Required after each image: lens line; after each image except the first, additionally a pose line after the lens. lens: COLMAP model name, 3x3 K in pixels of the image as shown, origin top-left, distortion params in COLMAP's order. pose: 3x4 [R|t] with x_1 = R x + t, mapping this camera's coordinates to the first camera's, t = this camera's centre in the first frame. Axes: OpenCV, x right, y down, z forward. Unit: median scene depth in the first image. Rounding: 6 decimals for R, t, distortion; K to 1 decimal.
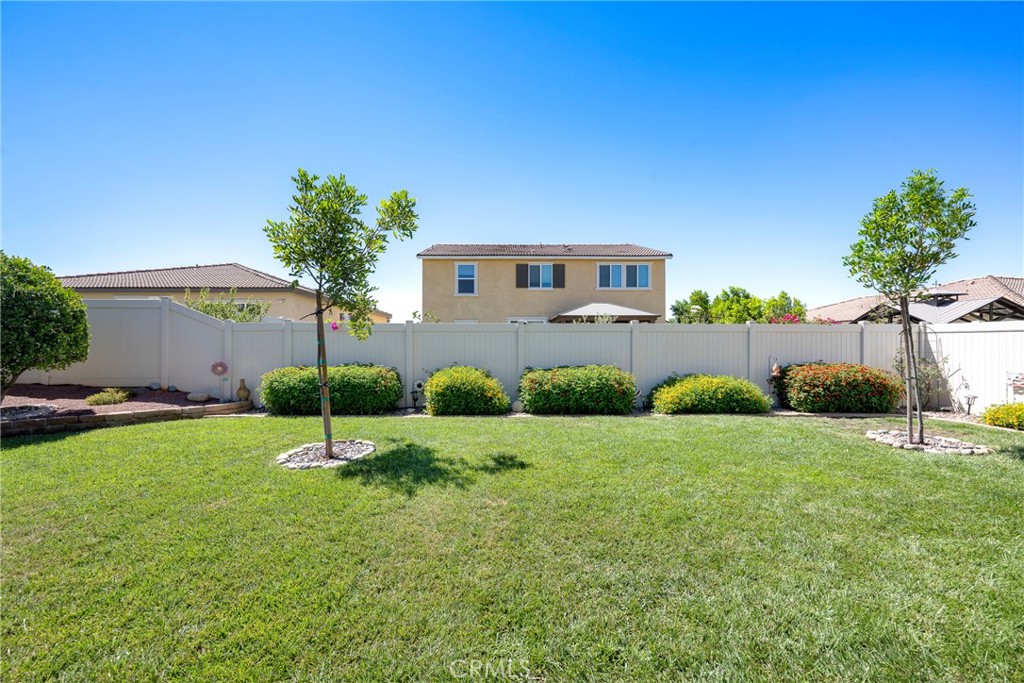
lens RADIAL K [[405.9, 0, 512.0], [0, 405.9, 349.5], [0, 0, 1]] dist [-0.001406, -0.000296]
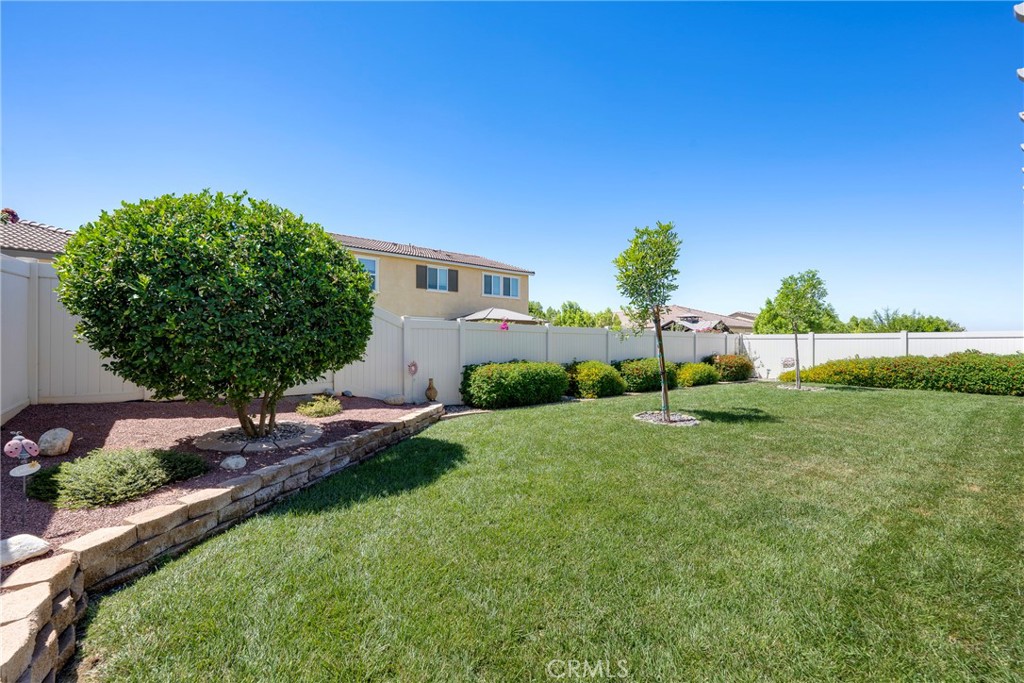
lens RADIAL K [[405.9, 0, 512.0], [0, 405.9, 349.5], [0, 0, 1]] dist [-0.001406, -0.000296]
pose [[0.799223, -0.003695, 0.601024, -0.460587], [0.003427, 0.999993, 0.001591, 0.001188], [-0.601025, 0.000788, 0.799230, 0.048525]]
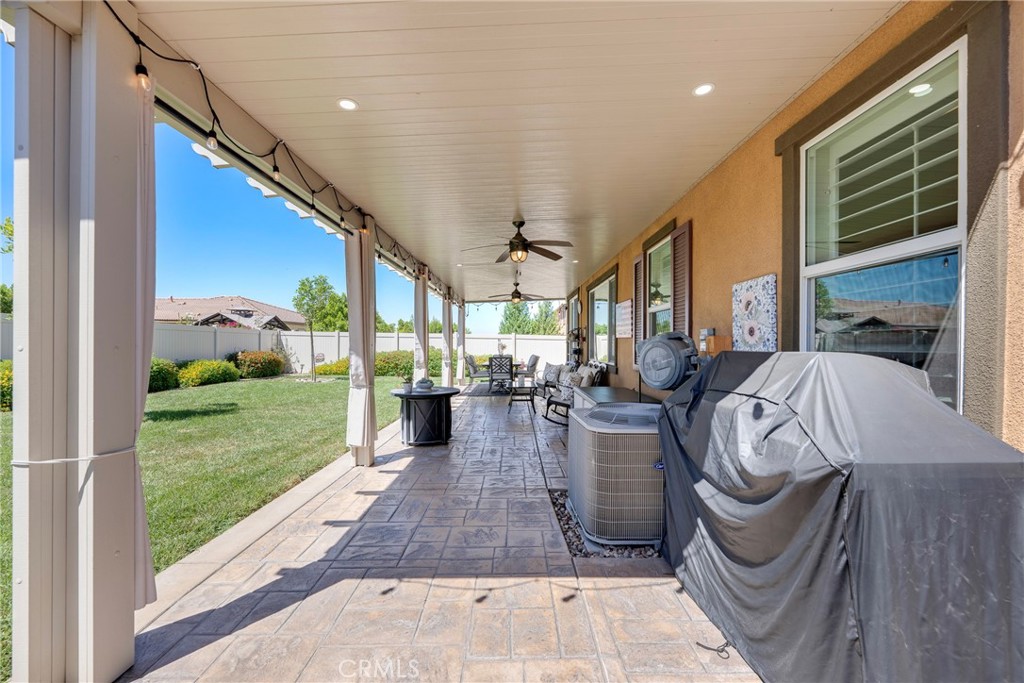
lens RADIAL K [[421.3, 0, 512.9], [0, 421.3, 345.4], [0, 0, 1]] dist [-0.000789, 0.000035]
pose [[0.017342, -0.000022, 0.999850, -0.444335], [-0.001649, 0.999999, 0.000050, 0.002765], [-0.999848, -0.001650, 0.017342, -0.072310]]
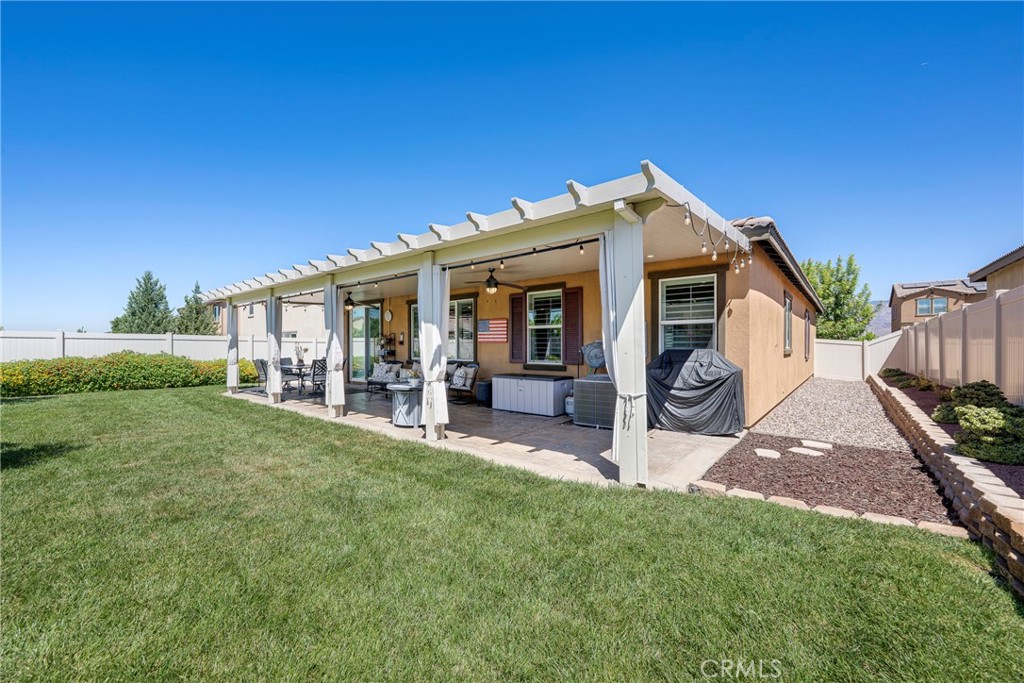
lens RADIAL K [[405.9, 0, 512.0], [0, 405.9, 349.5], [0, 0, 1]] dist [-0.001406, -0.000296]
pose [[-0.762241, -0.002707, 0.647287, -0.449189], [0.004904, 0.999938, 0.009957, 0.000221], [-0.647274, 0.010764, -0.762181, 0.218117]]
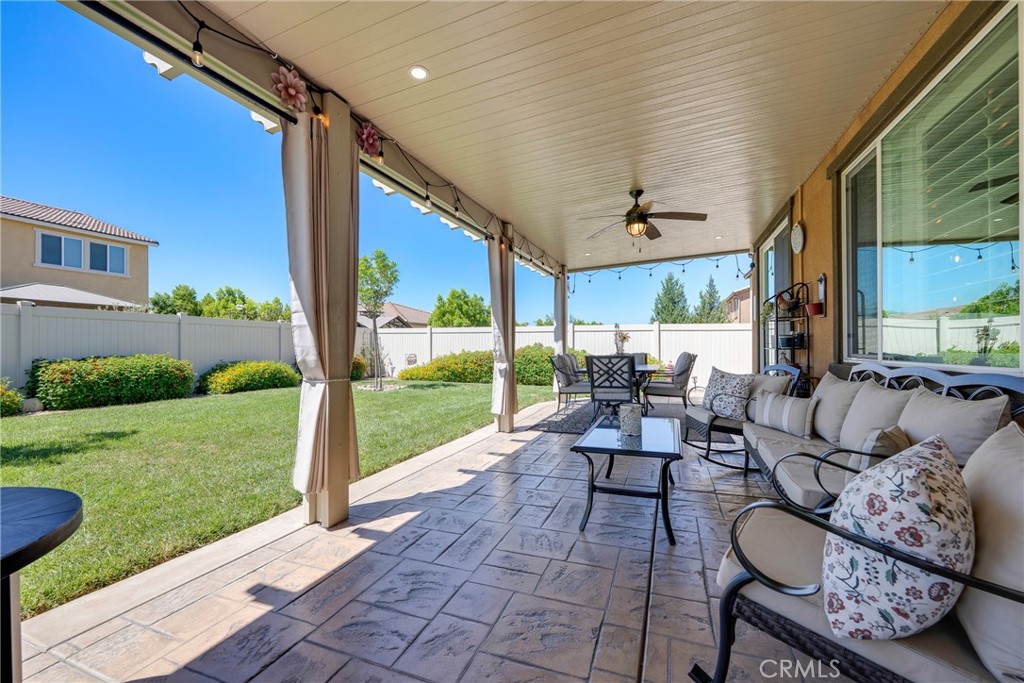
lens RADIAL K [[403.0, 0, 507.3], [0, 403.0, 328.0], [0, 0, 1]] dist [0.015270, -0.000195]
pose [[0.393975, 0.044590, 0.918039, -0.150476], [0.008027, 0.998618, -0.051948, 0.013619], [-0.919086, 0.027836, 0.393072, -0.090149]]
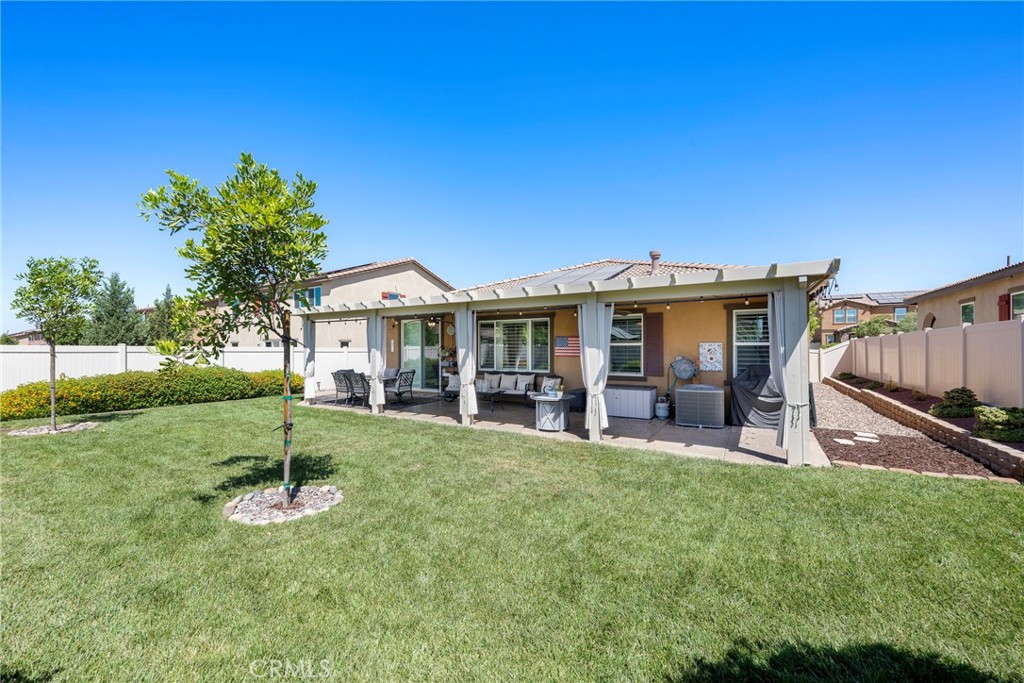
lens RADIAL K [[405.9, 0, 512.0], [0, 405.9, 349.5], [0, 0, 1]] dist [-0.001406, -0.000296]
pose [[-0.844975, 0.001685, 0.534804, -0.343769], [0.006174, 0.999959, 0.006604, -0.018536], [-0.534771, 0.008882, -0.844950, 0.392209]]
